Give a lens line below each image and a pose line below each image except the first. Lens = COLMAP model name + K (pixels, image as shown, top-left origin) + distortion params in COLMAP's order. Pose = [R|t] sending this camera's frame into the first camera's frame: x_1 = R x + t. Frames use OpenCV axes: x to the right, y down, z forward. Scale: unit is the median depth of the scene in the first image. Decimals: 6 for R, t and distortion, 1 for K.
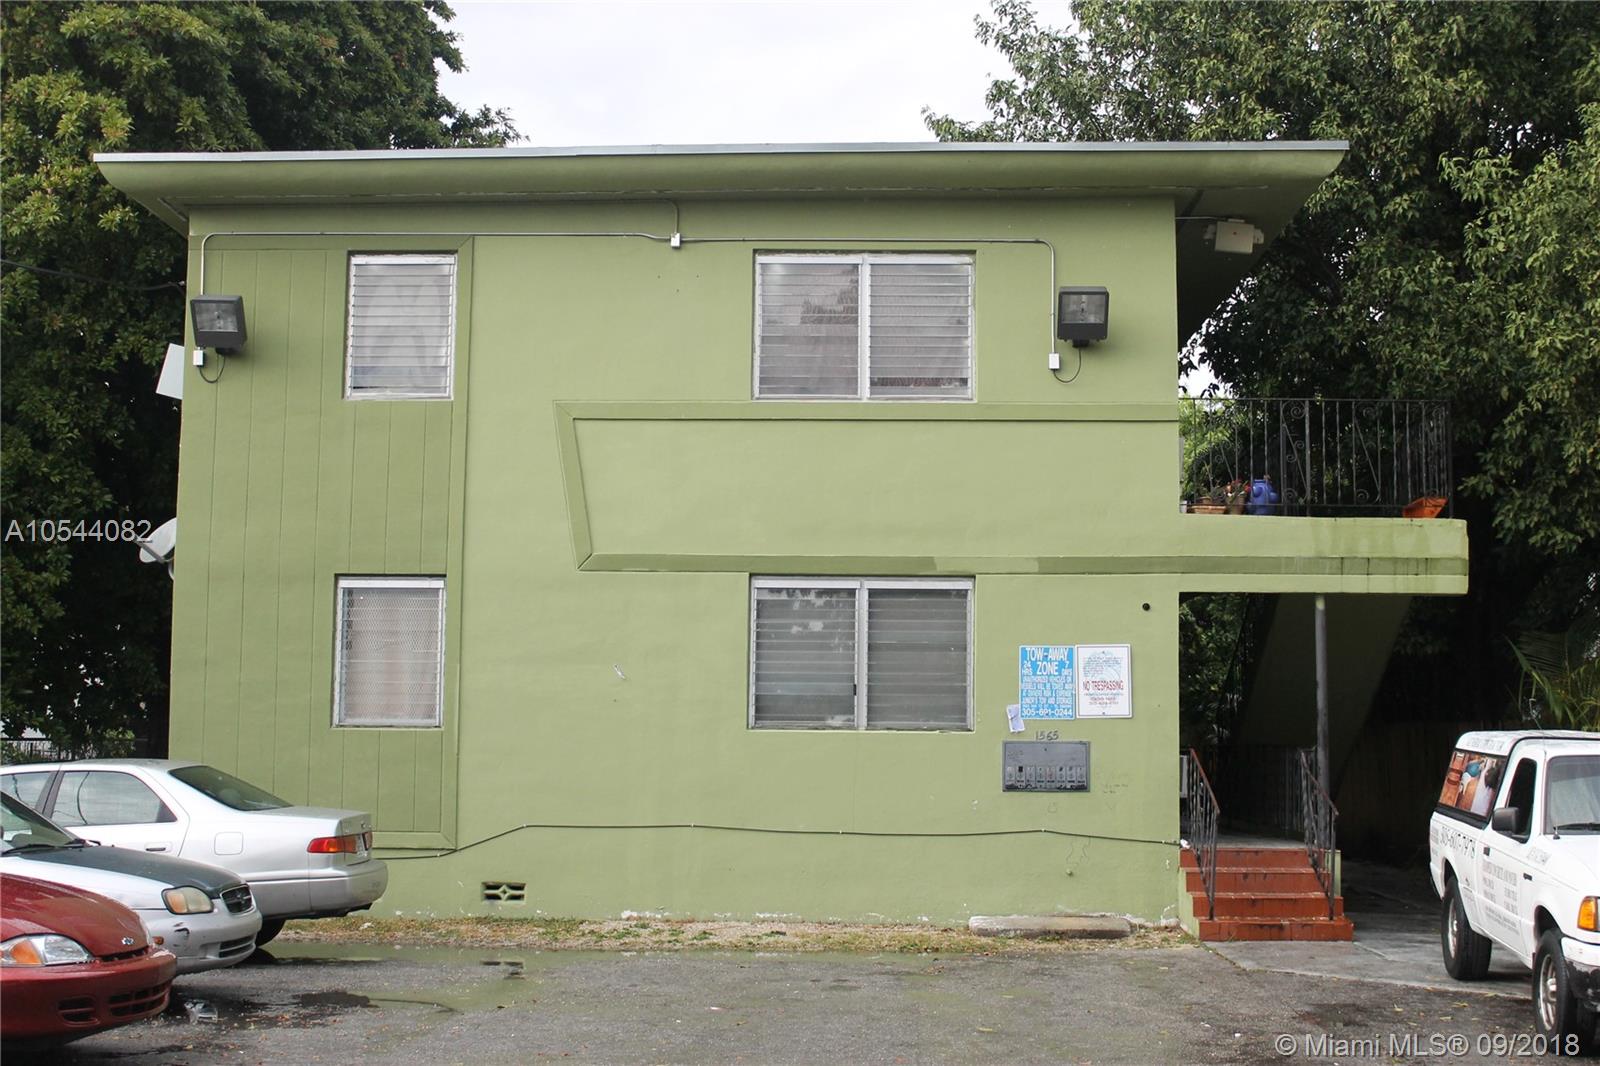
lens RADIAL K [[2002.5, 0, 800.0], [0, 2002.5, 533.0], [0, 0, 1]] dist [-0.084162, 0.095248]
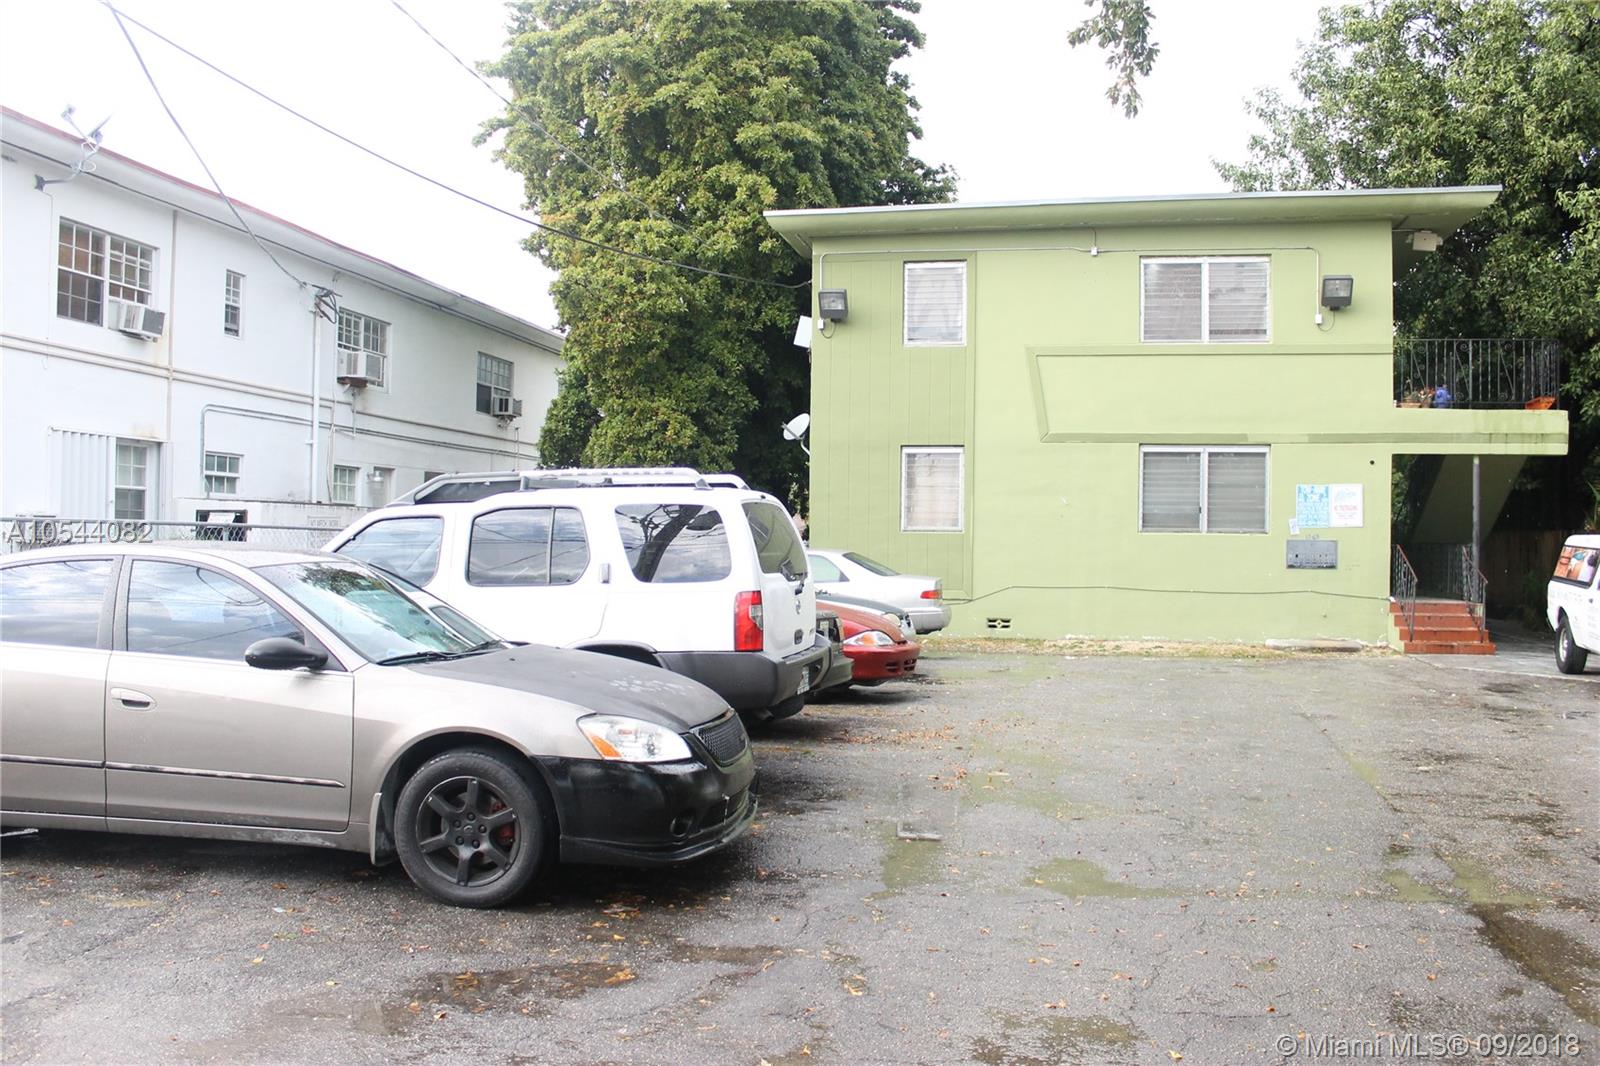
lens RADIAL K [[1335.7, 0, 800.0], [0, 1335.7, 533.0], [0, 0, 1]] dist [-0.161225, 0.129292]
pose [[0.984178, 0.002079, -0.177171, -0.110986], [0.014856, 0.995442, 0.094203, -0.014949], [0.176559, -0.095345, 0.979661, -0.185469]]
